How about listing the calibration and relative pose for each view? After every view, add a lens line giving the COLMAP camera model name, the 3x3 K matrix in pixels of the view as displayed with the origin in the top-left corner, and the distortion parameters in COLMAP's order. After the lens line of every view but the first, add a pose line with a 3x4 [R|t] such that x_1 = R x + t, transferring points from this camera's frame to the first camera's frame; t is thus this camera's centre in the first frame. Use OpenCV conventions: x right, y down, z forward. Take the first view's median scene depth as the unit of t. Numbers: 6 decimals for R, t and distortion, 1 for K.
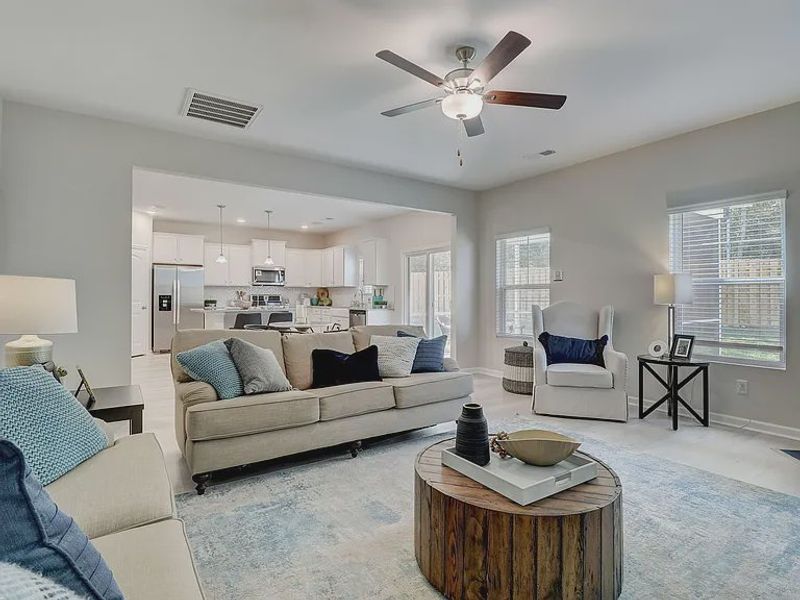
lens RADIAL K [[414.7, 0, 397.2], [0, 414.7, 293.9], [0, 0, 1]] dist [-0.014425, -0.001403]
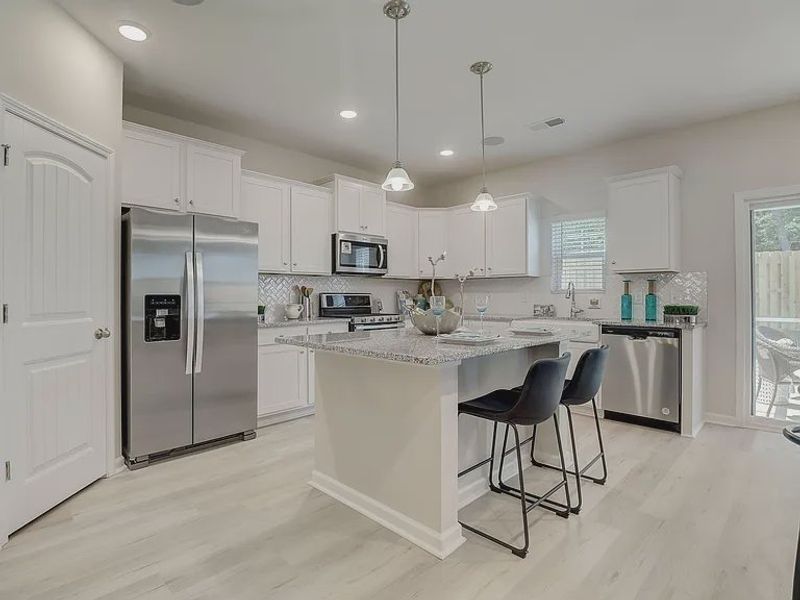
lens RADIAL K [[414.7, 0, 397.2], [0, 414.7, 293.9], [0, 0, 1]] dist [-0.014425, -0.001403]
pose [[0.980830, -0.002238, 0.194853, -0.430743], [0.001420, 0.999990, 0.004339, 0.001011], [-0.194861, -0.003980, 0.980823, 0.612678]]
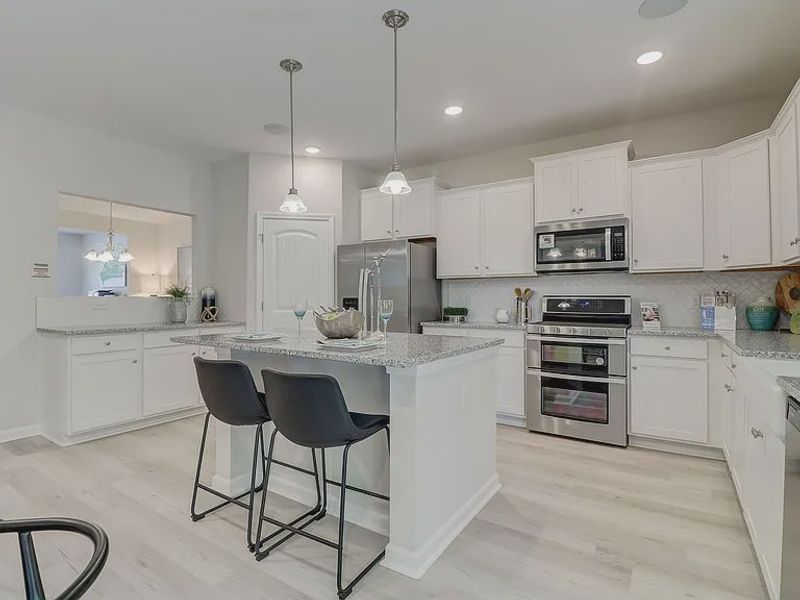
lens RADIAL K [[414.7, 0, 397.2], [0, 414.7, 293.9], [0, 0, 1]] dist [-0.014425, -0.001403]
pose [[0.384723, -0.020928, -0.922795, -0.032199], [0.001412, 0.999755, -0.022085, 0.010111], [0.923031, 0.007194, 0.384658, 0.835935]]
